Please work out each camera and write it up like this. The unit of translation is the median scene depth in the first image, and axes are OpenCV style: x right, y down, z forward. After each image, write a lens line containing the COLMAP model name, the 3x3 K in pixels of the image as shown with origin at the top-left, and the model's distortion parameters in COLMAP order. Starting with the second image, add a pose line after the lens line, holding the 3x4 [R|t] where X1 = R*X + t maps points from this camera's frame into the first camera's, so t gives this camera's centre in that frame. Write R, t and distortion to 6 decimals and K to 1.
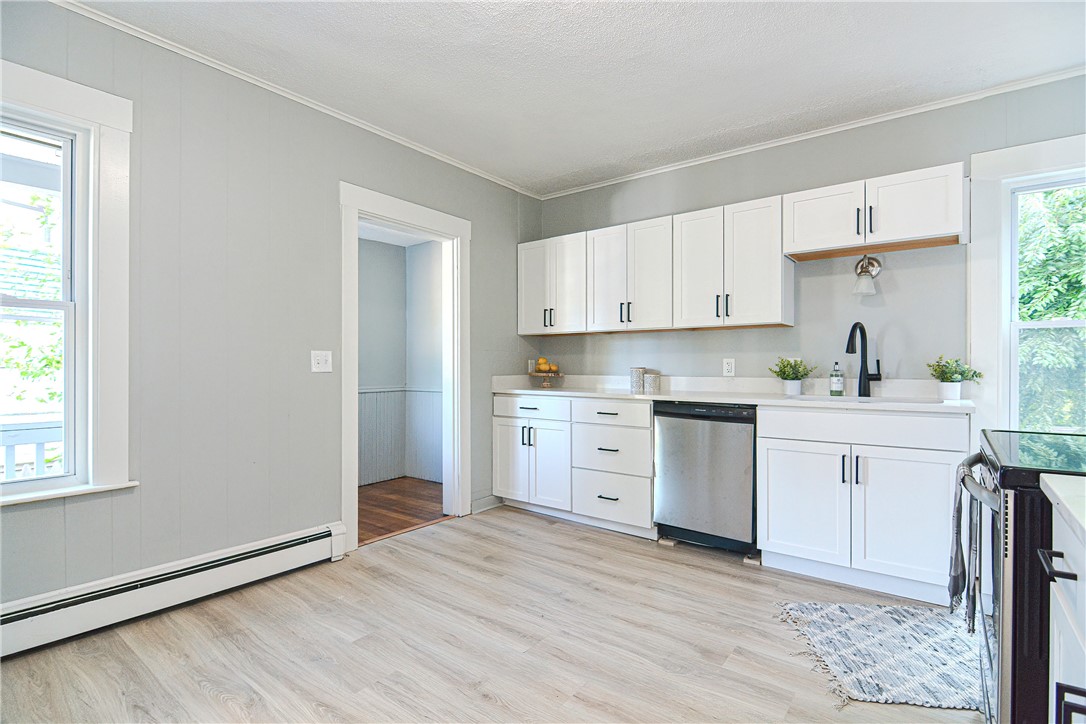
lens RADIAL K [[529.3, 0, 542.3], [0, 529.3, 363.3], [0, 0, 1]] dist [-0.017638, -0.000704]
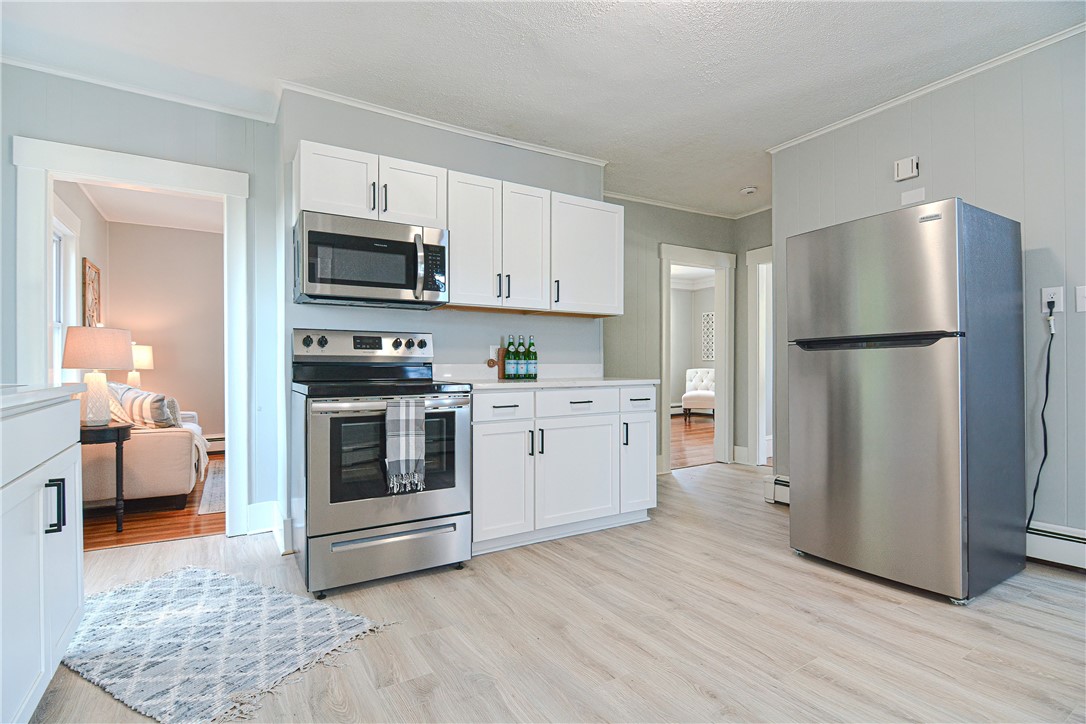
lens RADIAL K [[529.3, 0, 542.3], [0, 529.3, 363.3], [0, 0, 1]] dist [-0.017638, -0.000704]
pose [[-0.935484, 0.004464, 0.353340, -0.133509], [0.003718, 0.999989, -0.002790, 0.064430], [-0.353349, -0.001296, -0.935491, 1.681413]]
